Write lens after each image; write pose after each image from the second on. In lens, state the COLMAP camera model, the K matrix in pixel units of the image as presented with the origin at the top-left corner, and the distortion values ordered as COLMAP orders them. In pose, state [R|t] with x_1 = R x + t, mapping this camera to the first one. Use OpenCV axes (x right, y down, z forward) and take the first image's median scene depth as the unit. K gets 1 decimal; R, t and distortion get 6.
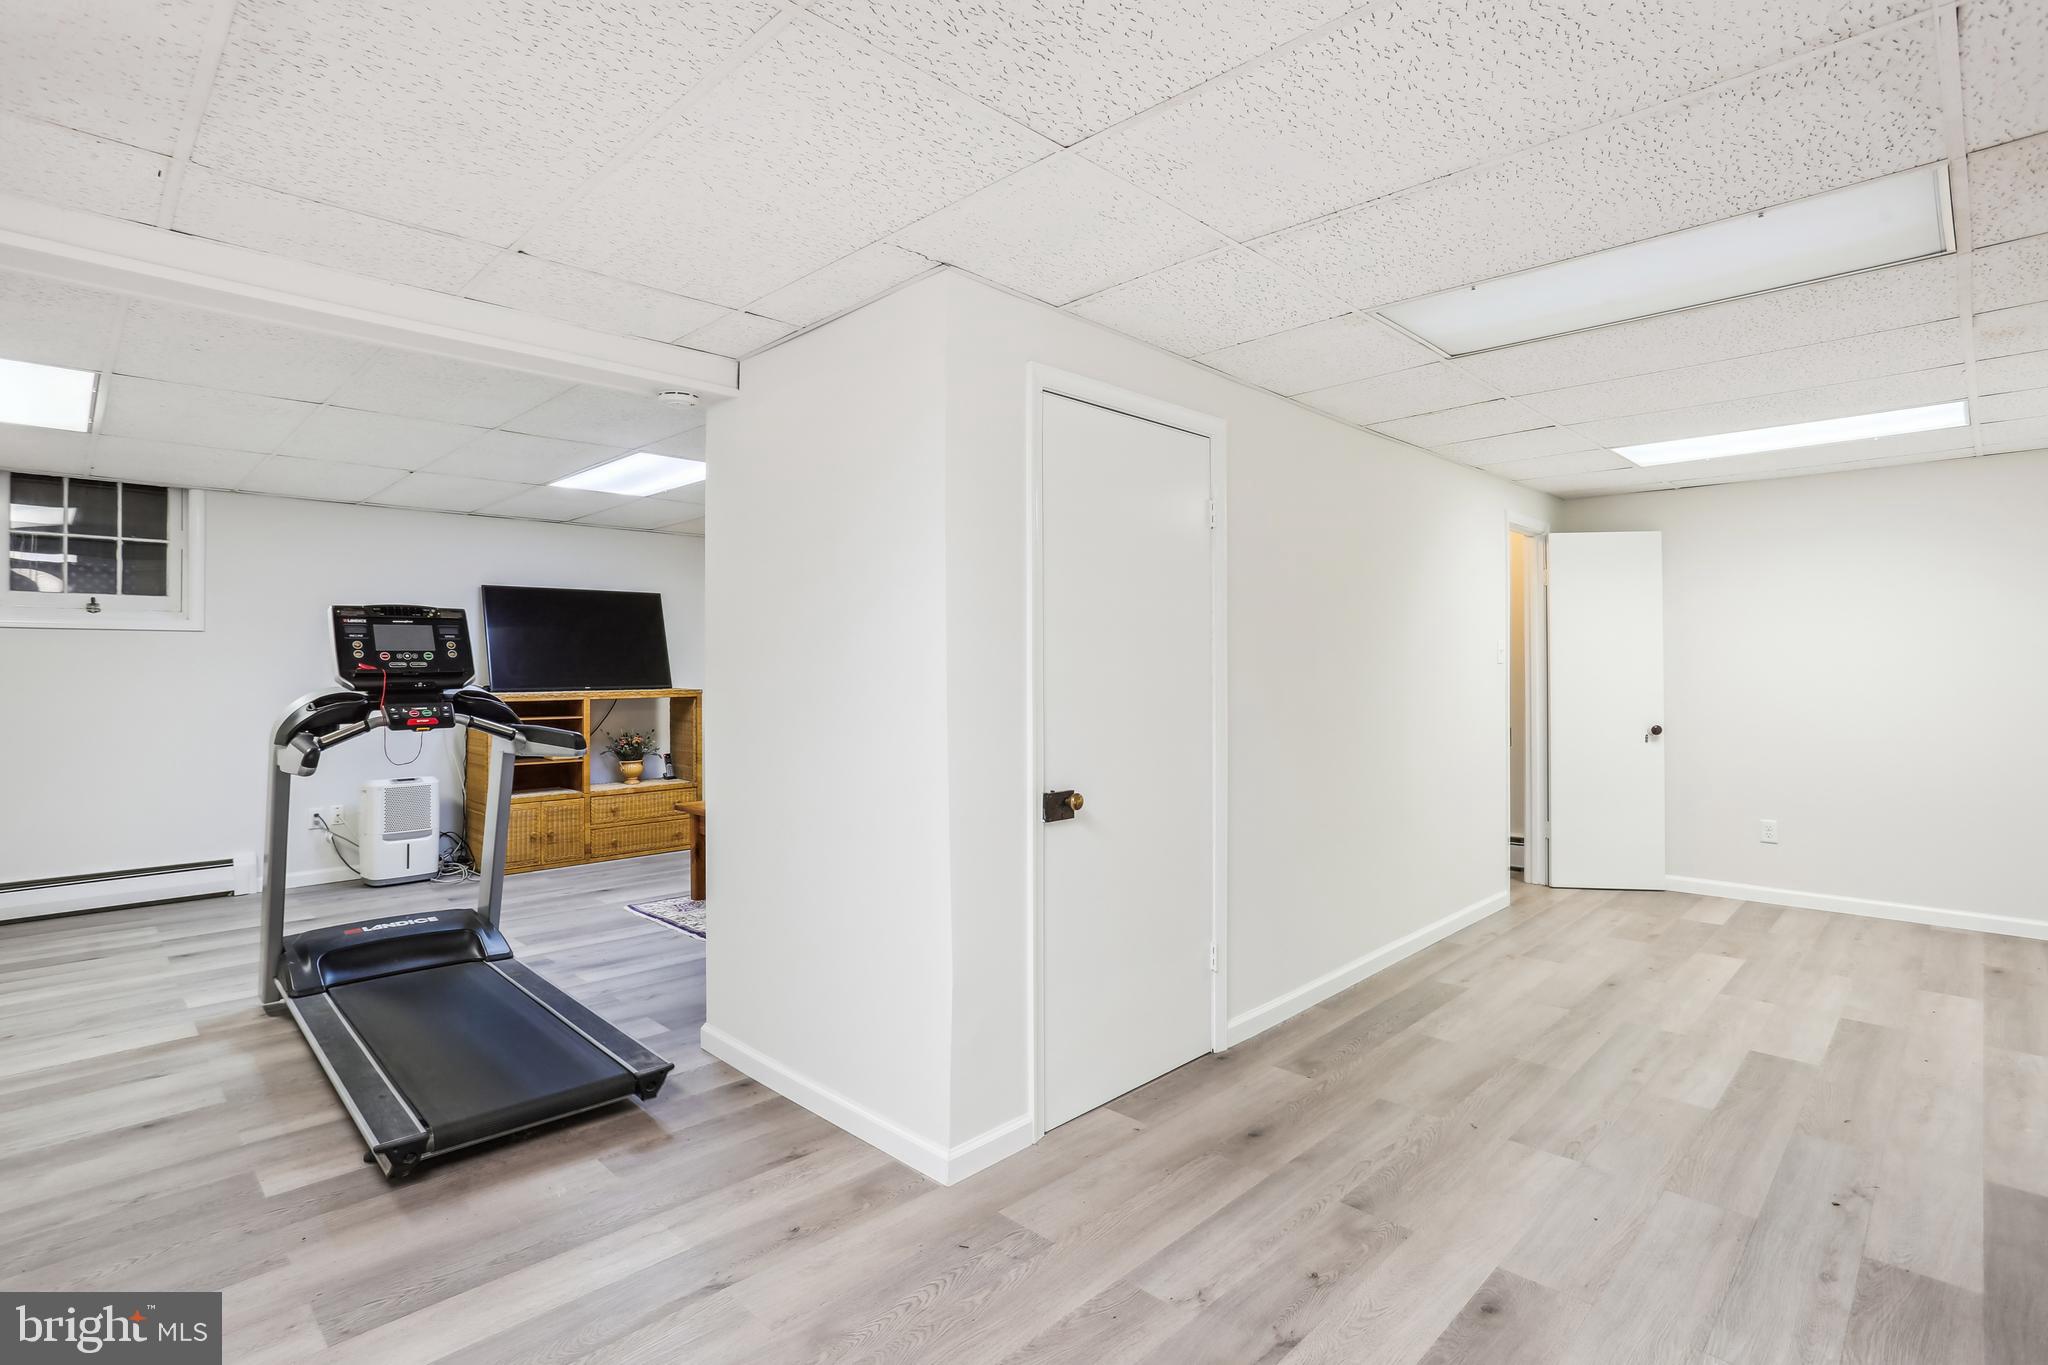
lens RADIAL K [[995.2, 0, 1012.0], [0, 995.2, 679.0], [0, 0, 1]] dist [-0.033024, 0.021541]
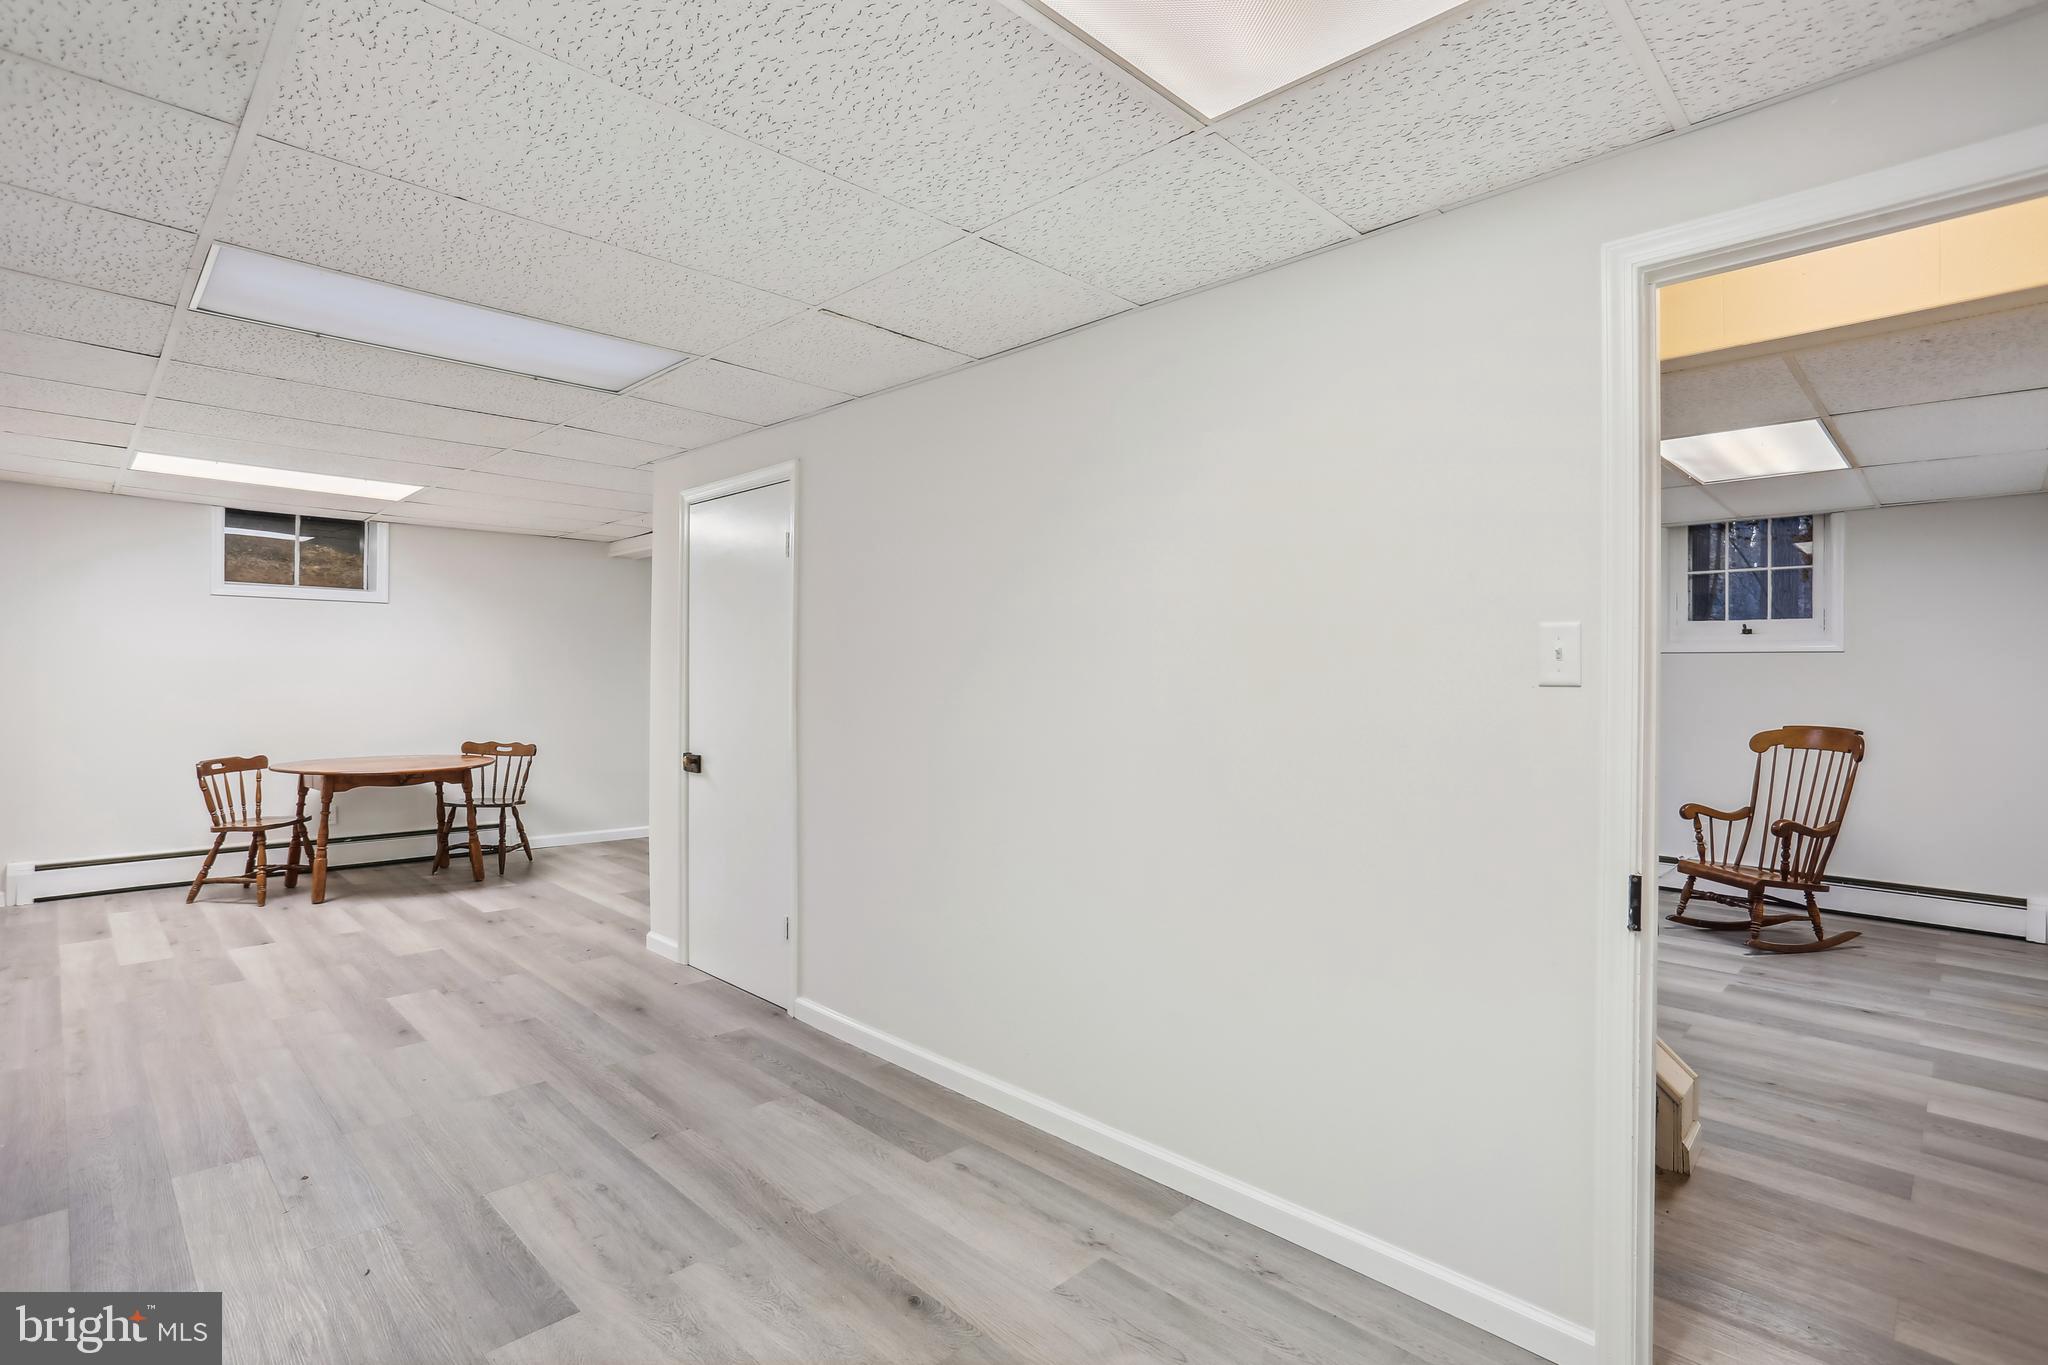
lens RADIAL K [[985.9, 0, 1024.0], [0, 985.9, 682.5], [0, 0, 1]] dist [-0.070580, 0.030834]
pose [[0.008025, 0.008760, -0.999929, 1.399263], [-0.024900, 0.999653, 0.008558, -0.023046], [0.999658, 0.024830, 0.008240, 1.317055]]
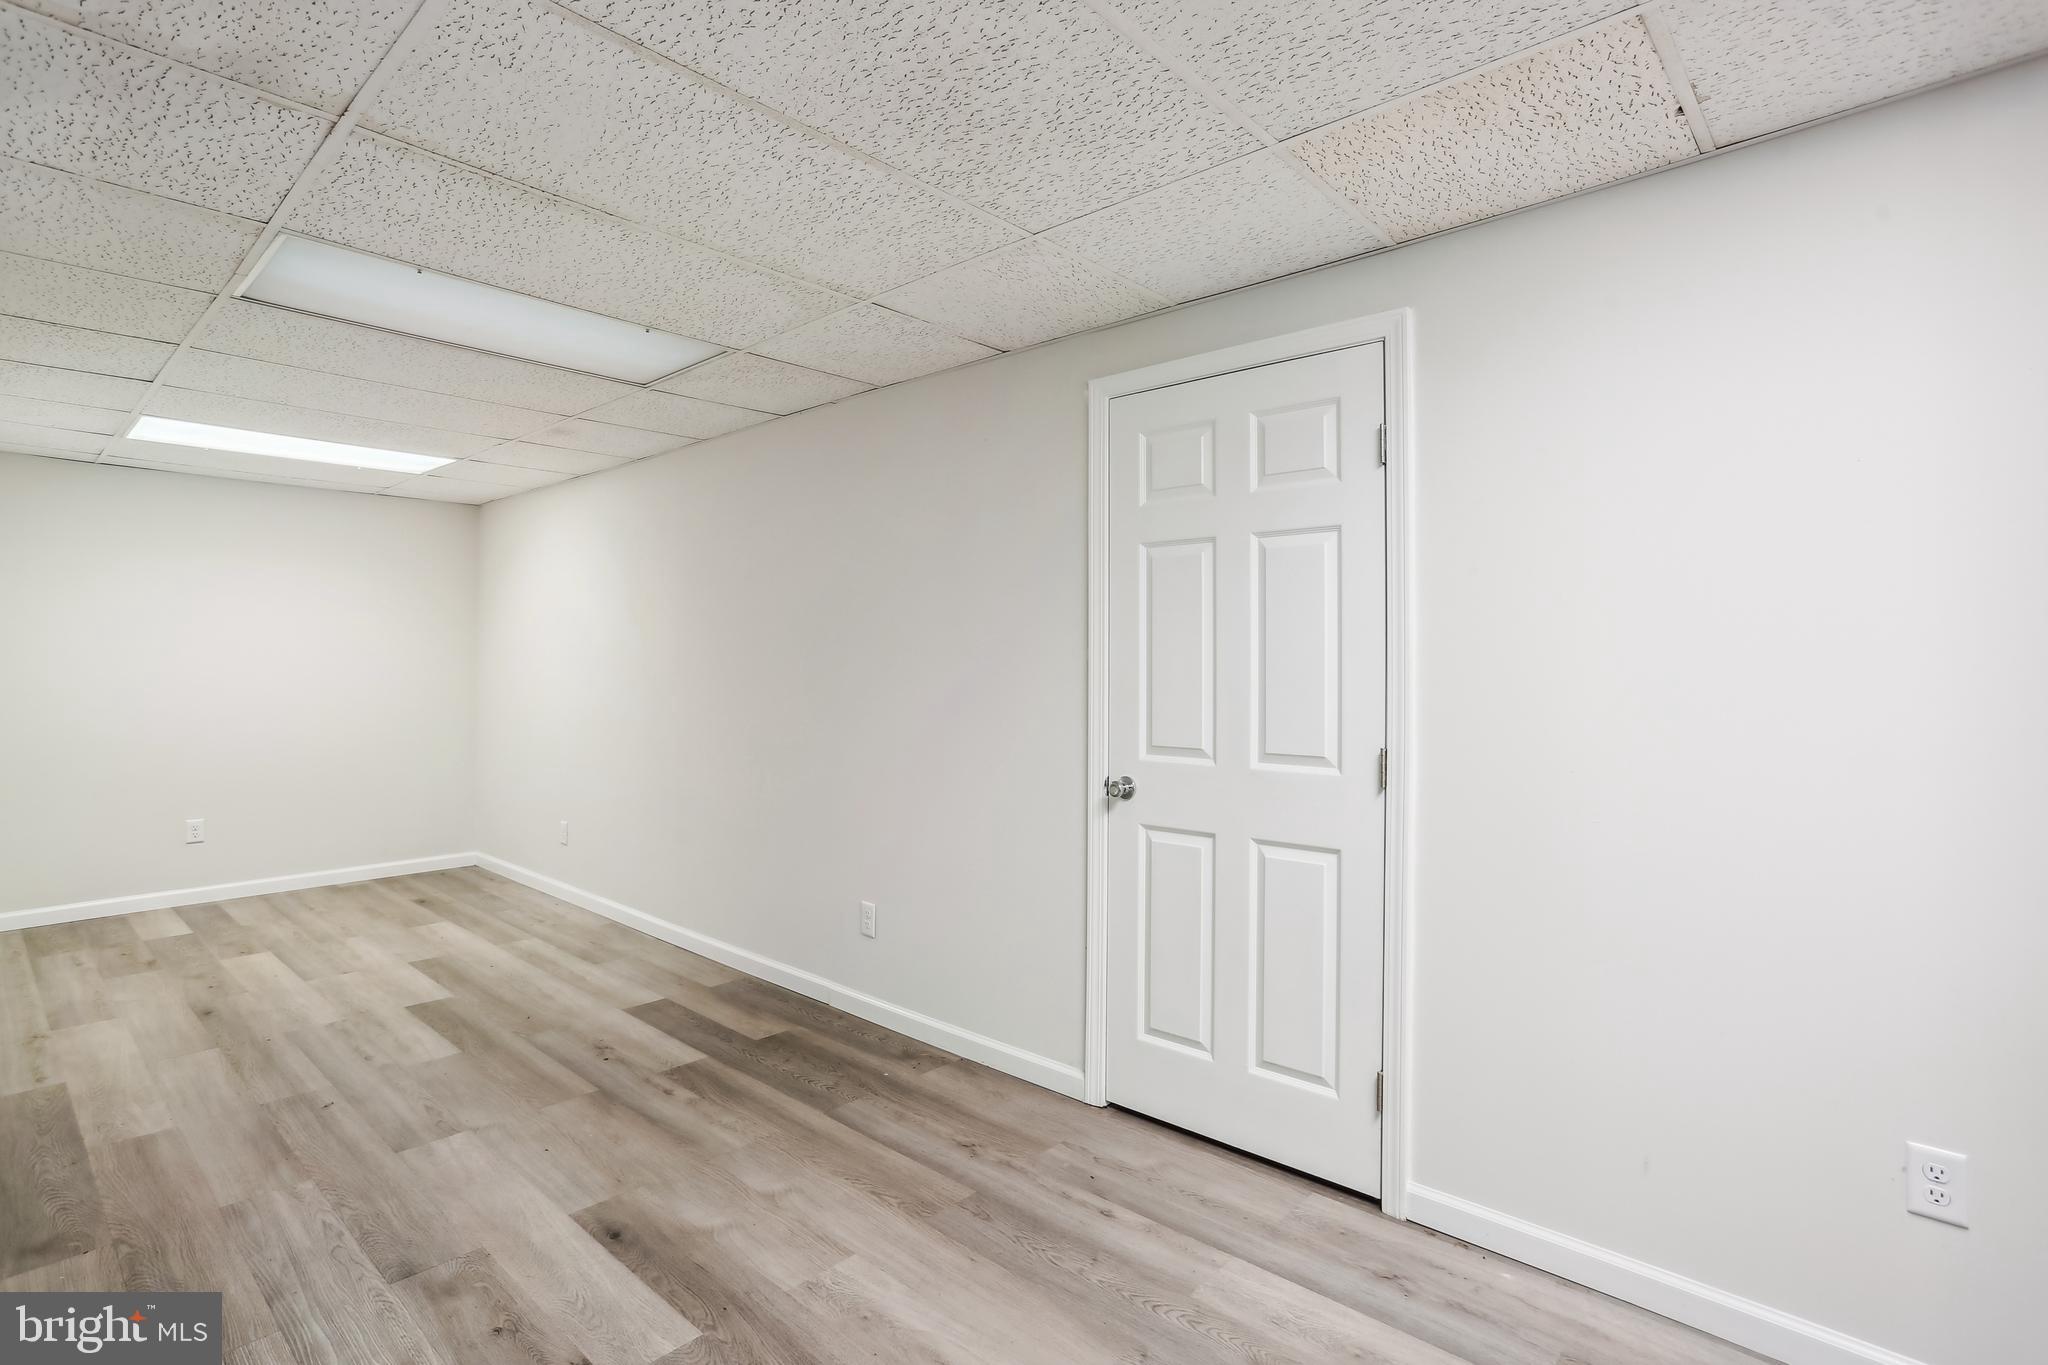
lens RADIAL K [[995.2, 0, 1012.0], [0, 995.2, 679.0], [0, 0, 1]] dist [-0.033024, 0.021541]
pose [[-0.039464, -0.011479, 0.999155, -0.408307], [0.008393, 0.999895, 0.011819, -0.003140], [-0.999186, 0.008852, -0.039364, 0.366147]]
